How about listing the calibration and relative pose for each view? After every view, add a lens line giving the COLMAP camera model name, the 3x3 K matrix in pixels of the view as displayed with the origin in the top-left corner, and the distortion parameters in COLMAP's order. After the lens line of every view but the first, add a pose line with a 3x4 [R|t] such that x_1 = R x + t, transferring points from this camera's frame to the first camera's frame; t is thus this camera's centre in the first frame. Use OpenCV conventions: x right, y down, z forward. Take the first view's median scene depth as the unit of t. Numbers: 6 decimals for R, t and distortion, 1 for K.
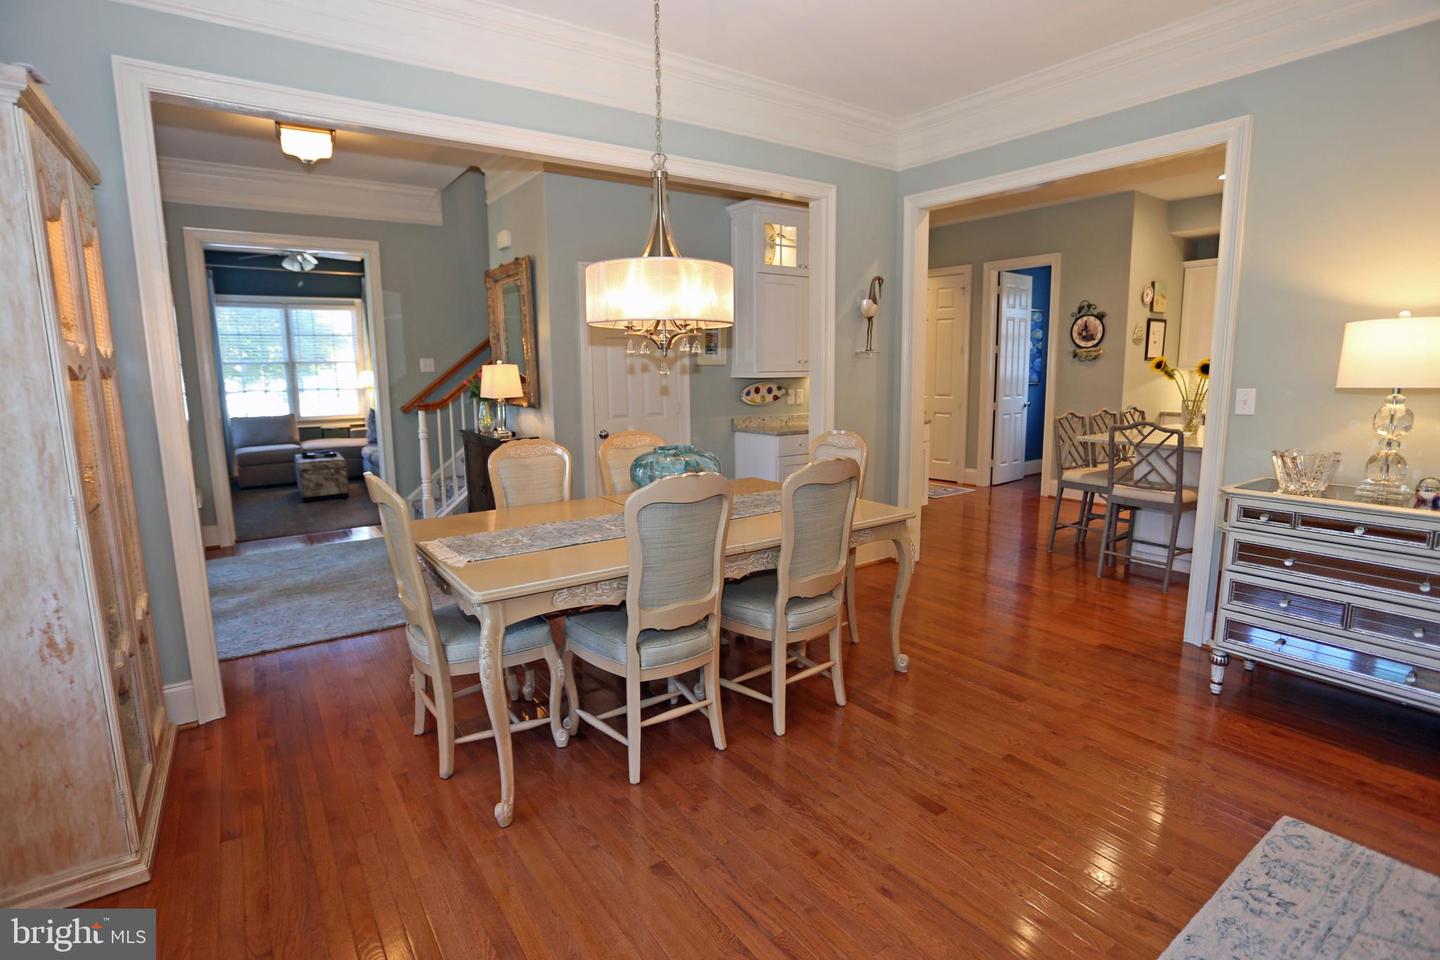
lens RADIAL K [[711.1, 0, 721.9], [0, 711.1, 469.5], [0, 0, 1]] dist [-0.067485, 0.023548]
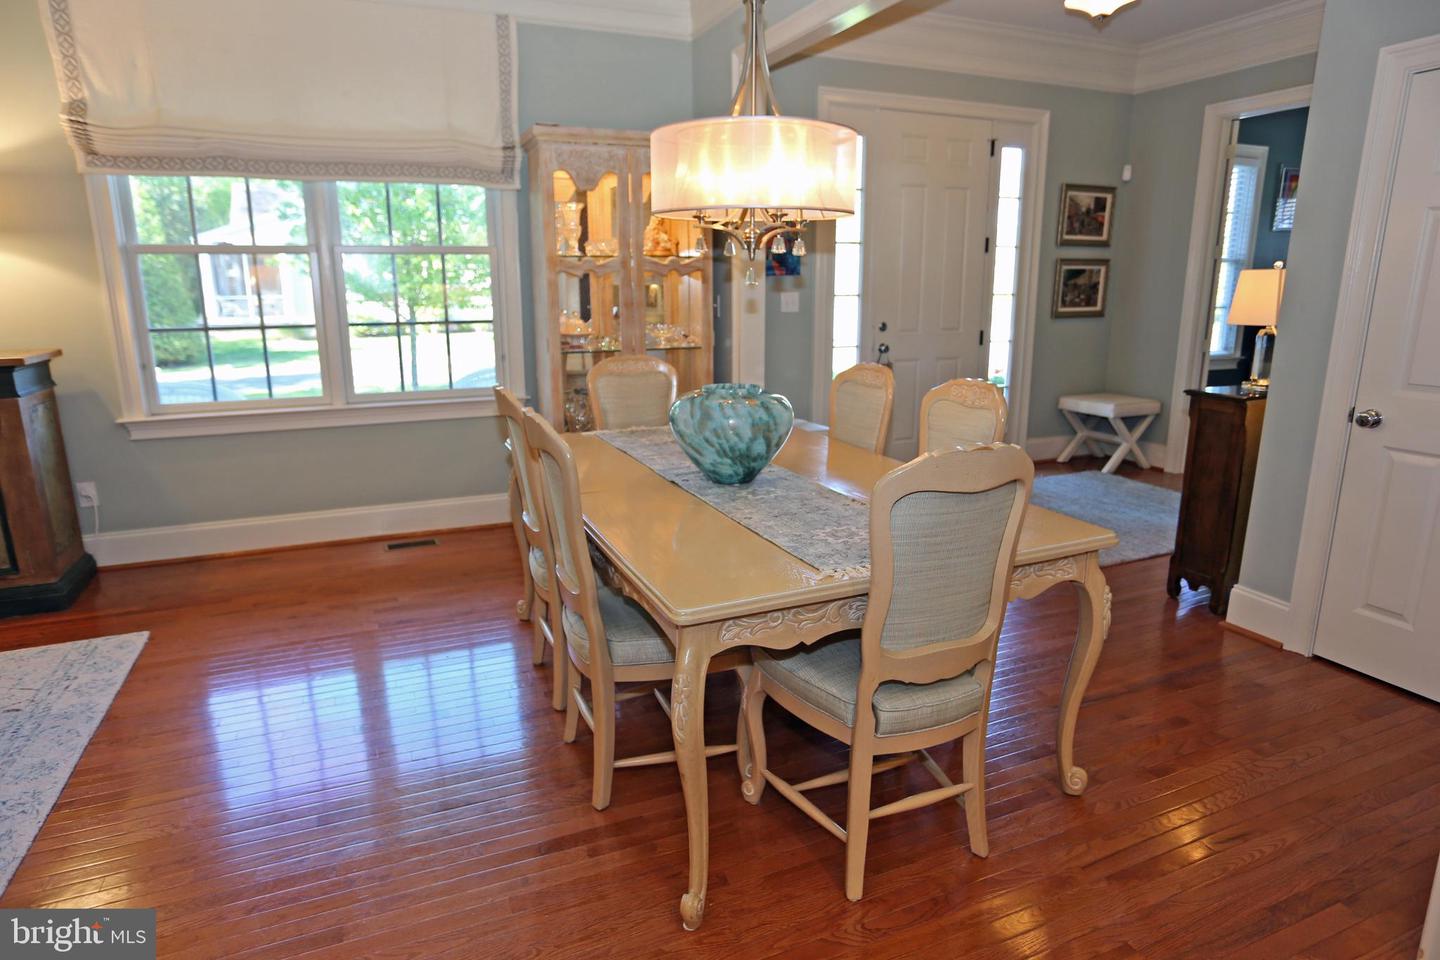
lens RADIAL K [[855.0, 0, 723.3], [0, 855.0, 474.6], [0, 0, 1]] dist [-0.002023, 0.000162]
pose [[-0.198523, 0.231595, -0.952341, 0.334273], [-0.143778, 0.954287, 0.262040, -0.068469], [0.969493, 0.188946, -0.156149, 0.455324]]
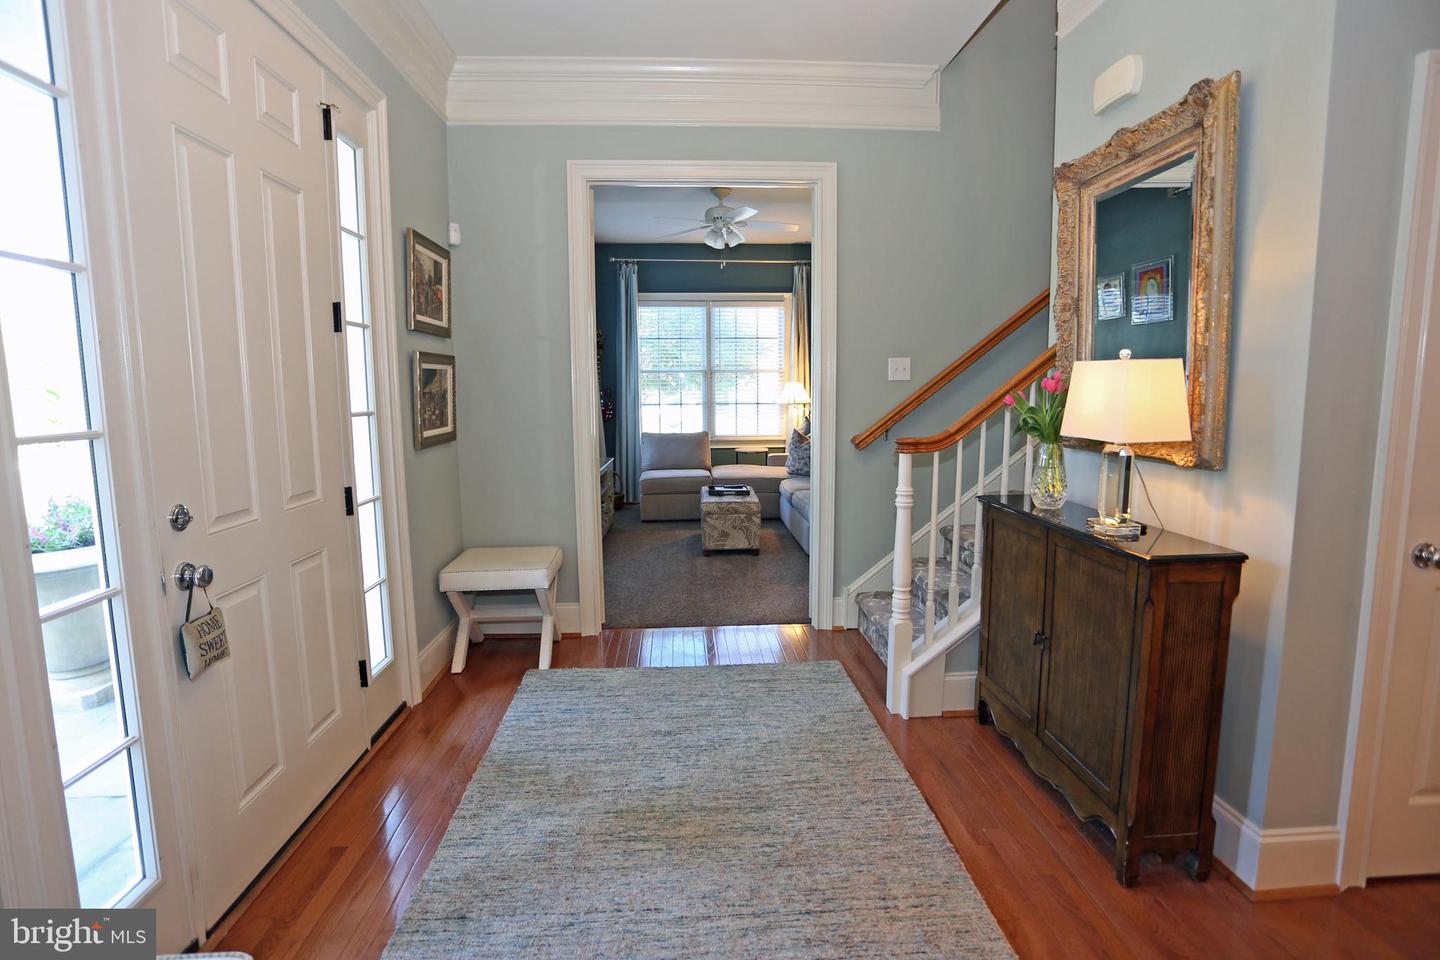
lens RADIAL K [[711.1, 0, 721.9], [0, 711.1, 469.5], [0, 0, 1]] dist [-0.067485, 0.023548]
pose [[0.852224, 0.066444, -0.518940, -0.194205], [-0.078829, 0.996886, -0.001818, -0.043370], [0.517204, 0.042457, 0.854809, 0.351131]]
